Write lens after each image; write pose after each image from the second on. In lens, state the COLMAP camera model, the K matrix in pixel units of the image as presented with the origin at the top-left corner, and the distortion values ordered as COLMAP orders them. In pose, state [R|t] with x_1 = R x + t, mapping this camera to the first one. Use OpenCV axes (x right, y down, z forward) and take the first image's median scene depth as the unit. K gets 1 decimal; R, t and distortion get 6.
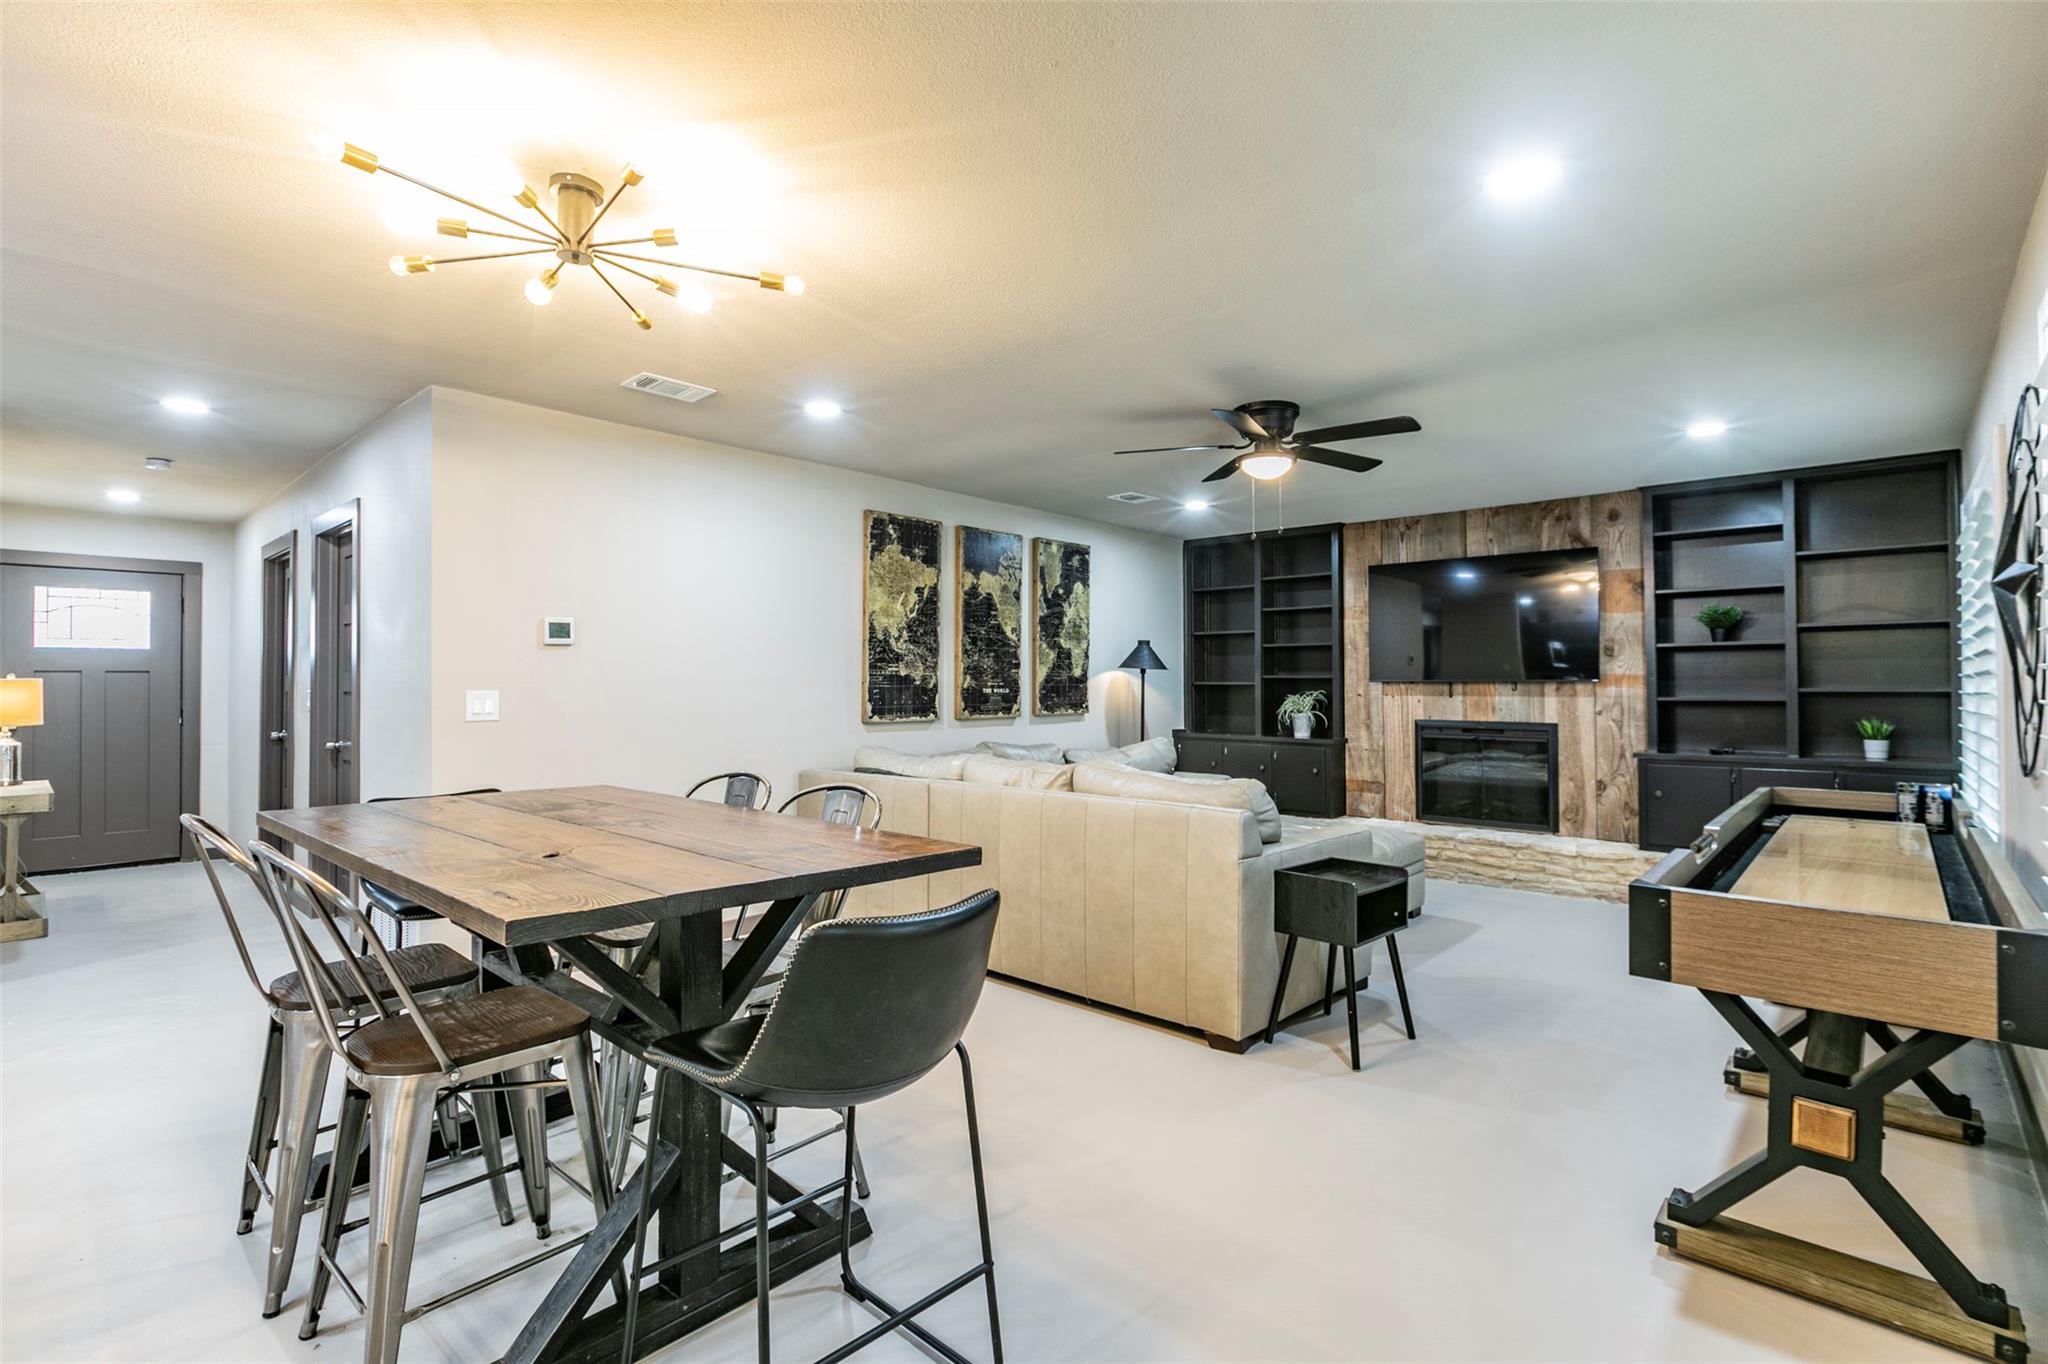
lens RADIAL K [[955.7, 0, 1032.8], [0, 955.7, 675.0], [0, 0, 1]] dist [0.002335, 0.001216]
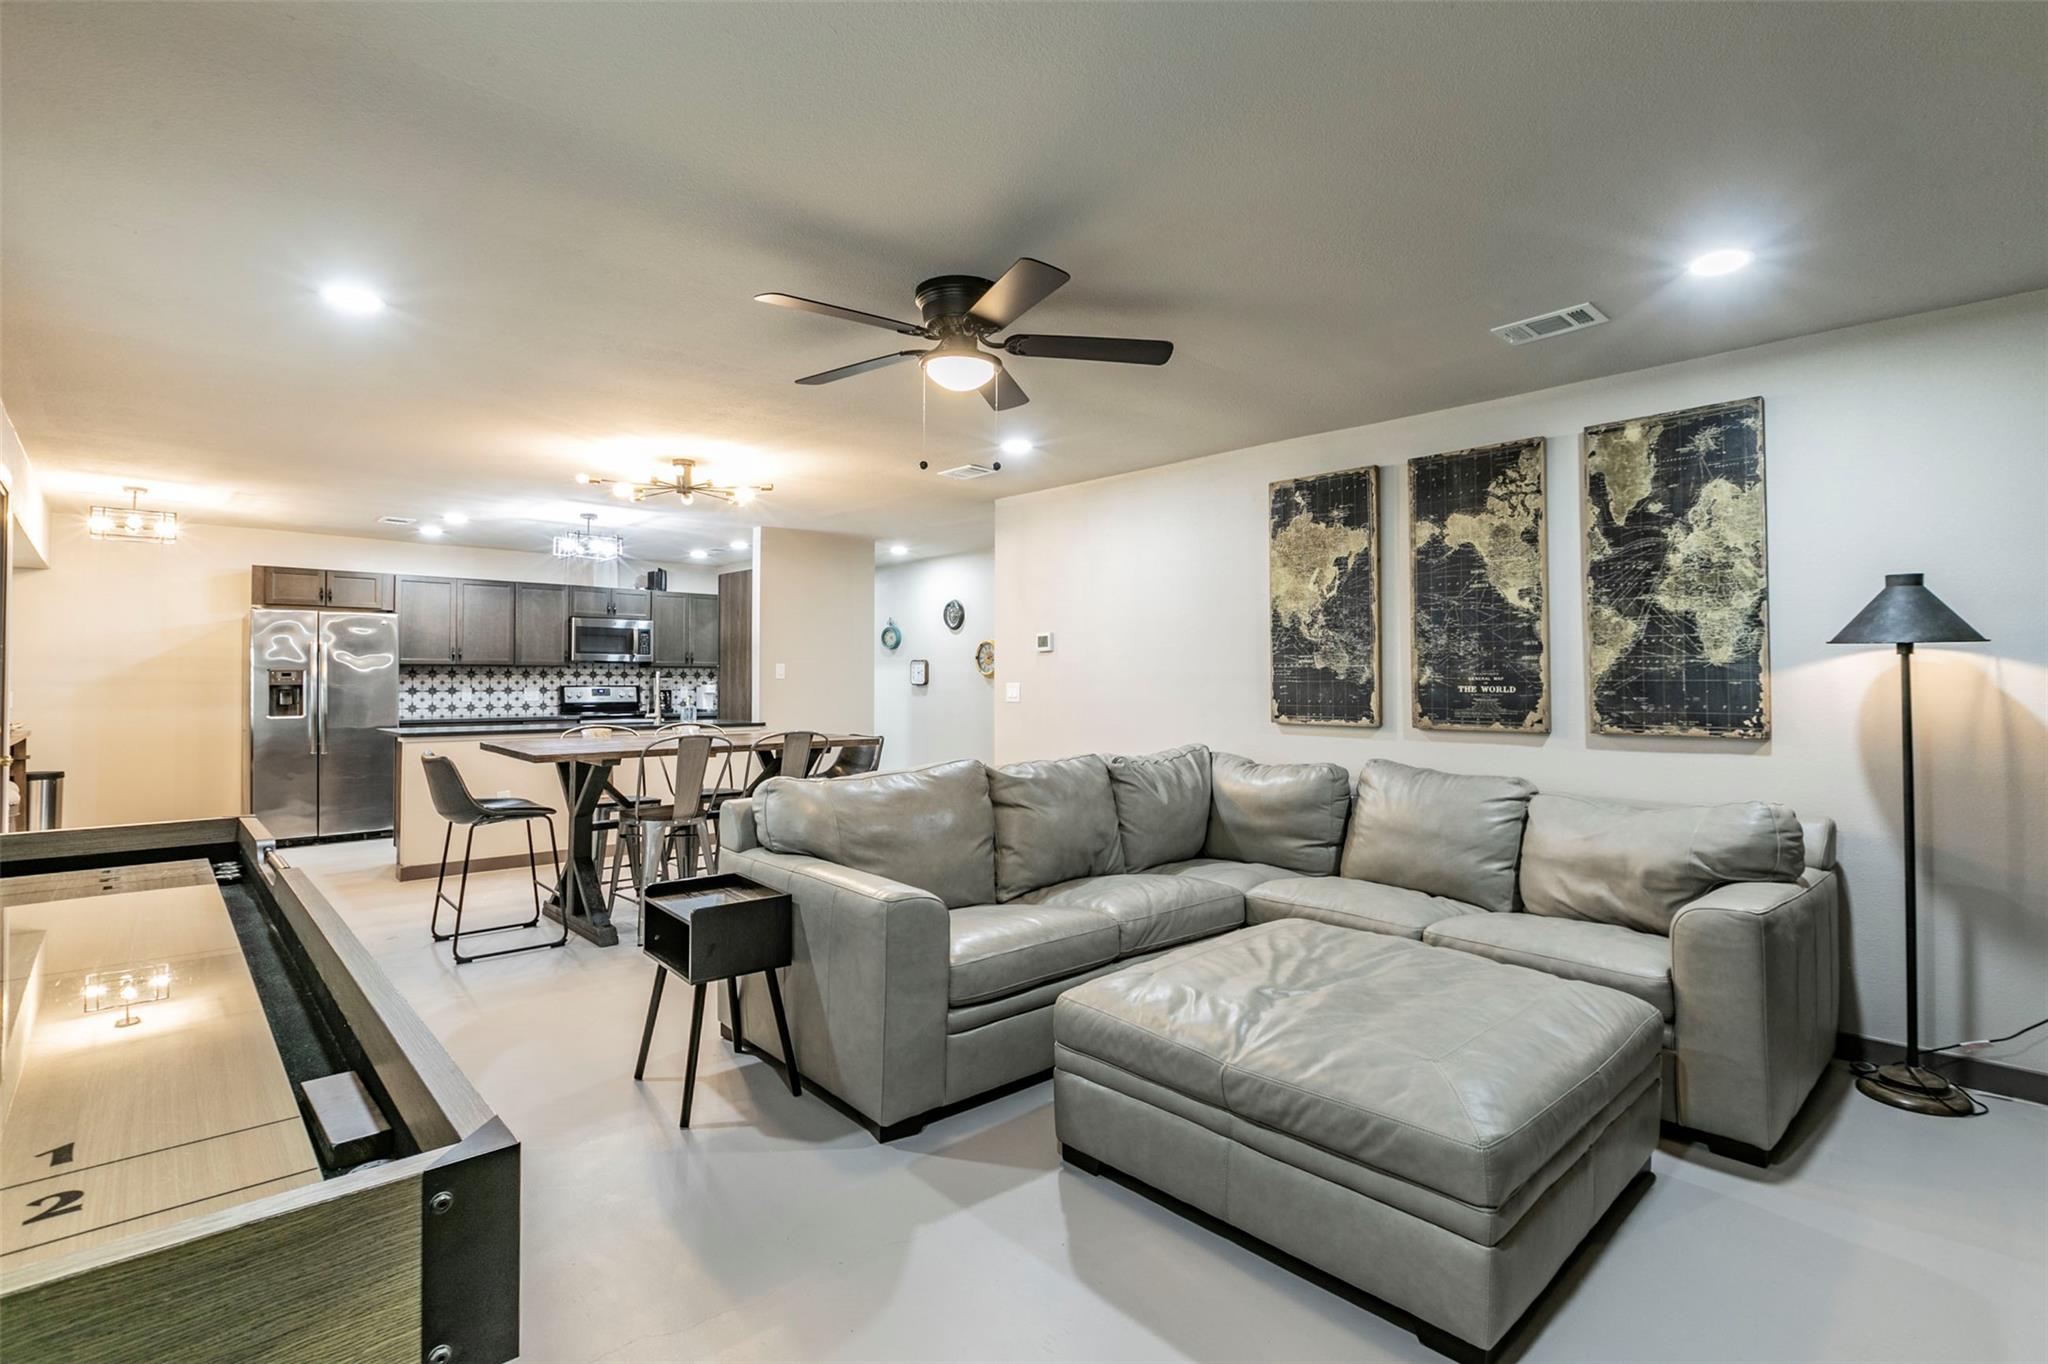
lens RADIAL K [[955.7, 0, 1029.7], [0, 955.7, 664.5], [0, 0, 1]] dist [0.002335, 0.001216]
pose [[-0.079638, -0.015626, -0.996701, 0.695817], [0.008487, 0.999830, -0.016354, 0.008147], [0.996788, -0.009761, -0.079492, 0.804523]]
